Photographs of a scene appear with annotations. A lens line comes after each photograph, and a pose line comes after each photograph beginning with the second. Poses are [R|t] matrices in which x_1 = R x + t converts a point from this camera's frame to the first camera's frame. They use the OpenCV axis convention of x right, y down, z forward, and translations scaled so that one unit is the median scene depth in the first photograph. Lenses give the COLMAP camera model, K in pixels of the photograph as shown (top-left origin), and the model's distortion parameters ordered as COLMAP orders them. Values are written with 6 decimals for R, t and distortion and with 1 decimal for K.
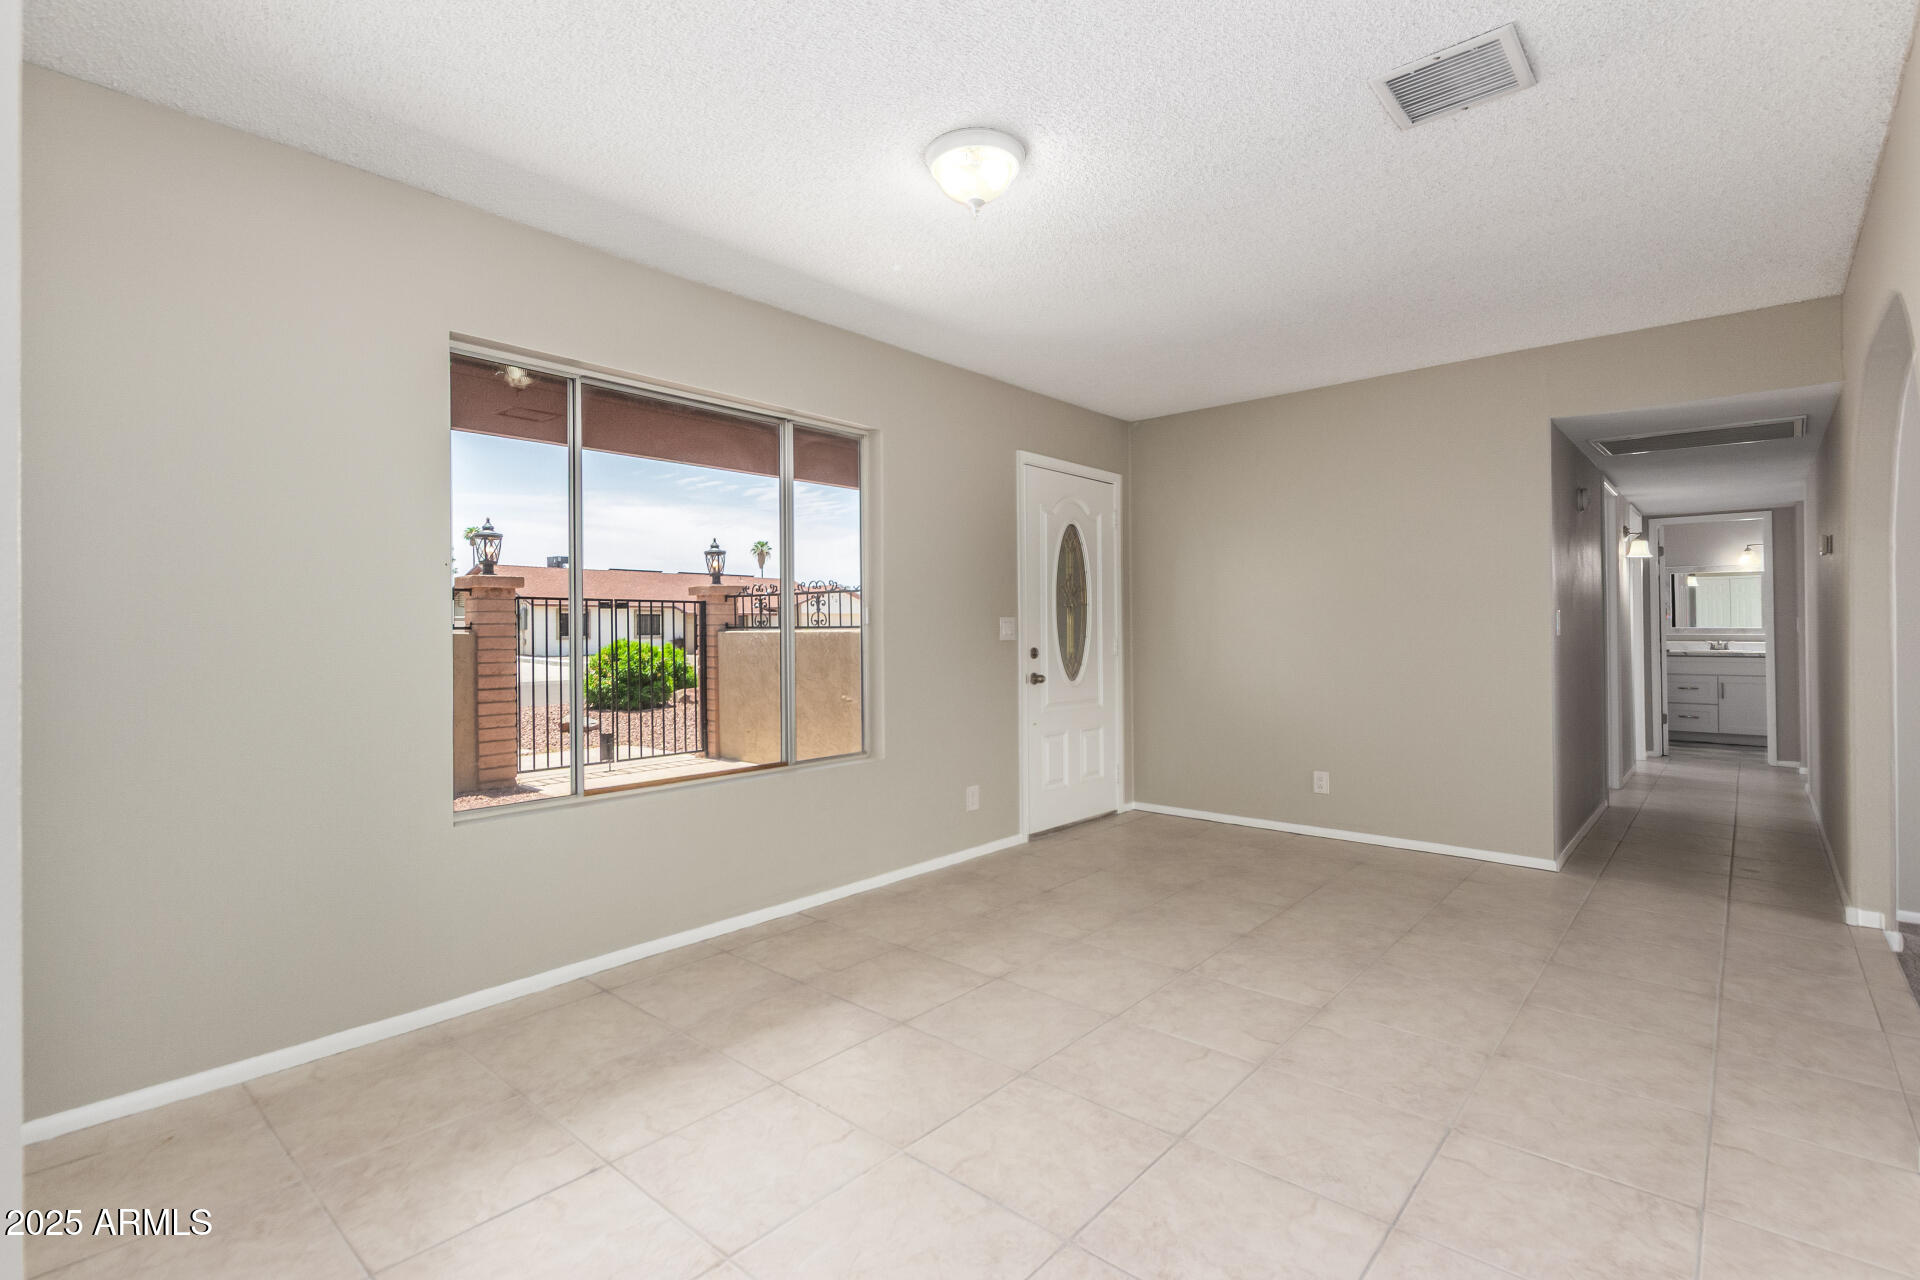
lens RADIAL K [[886.1, 0, 960.2], [0, 886.1, 646.4], [0, 0, 1]] dist [0.020266, -0.009501]
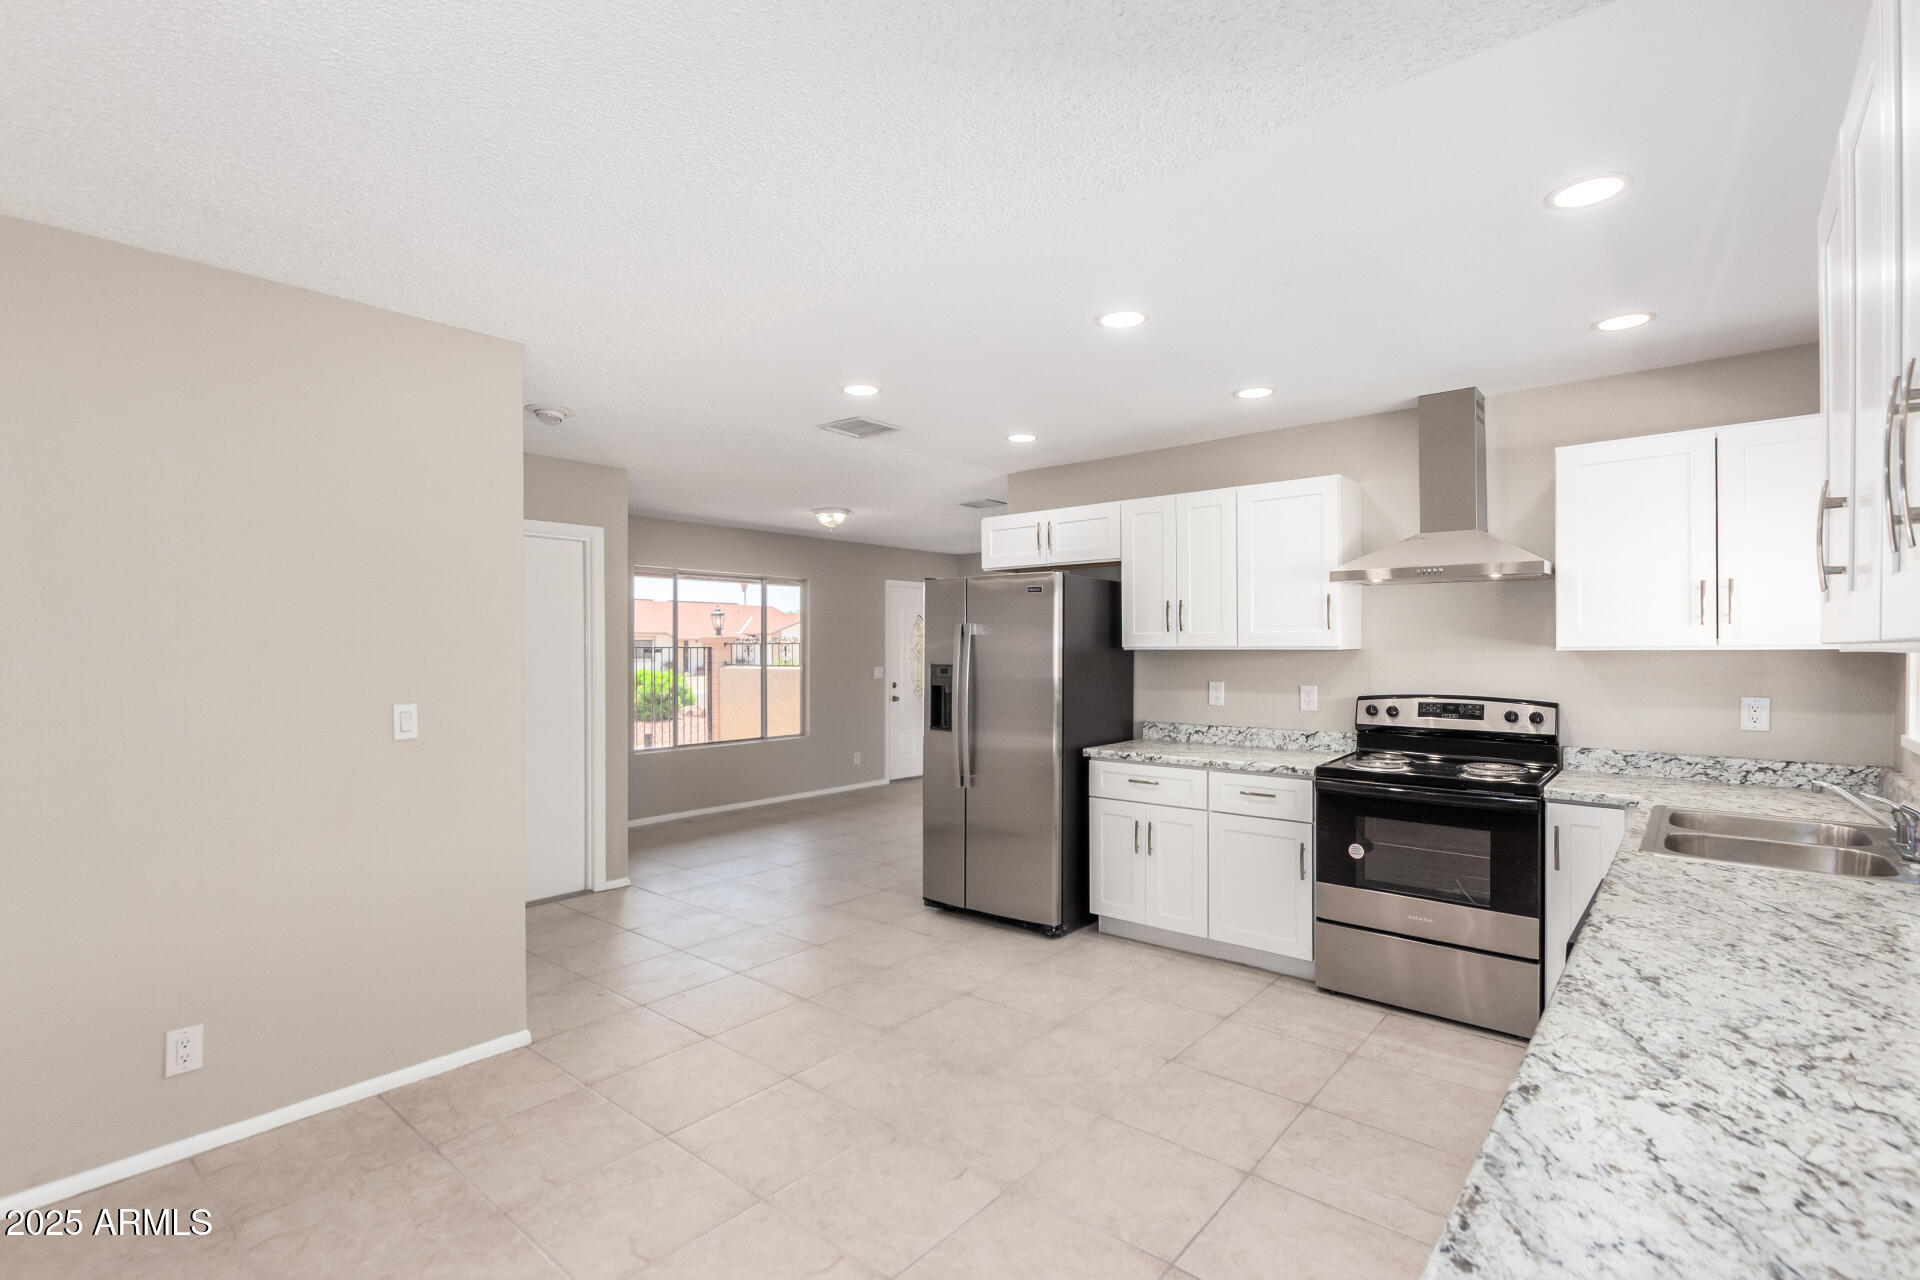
lens RADIAL K [[886.1, 0, 960.2], [0, 886.1, 646.4], [0, 0, 1]] dist [0.020266, -0.009501]
pose [[0.999774, 0.004405, 0.020788, 0.105400], [-0.003912, 0.999712, -0.023661, -0.018005], [-0.020886, 0.023574, 0.999504, -0.521326]]
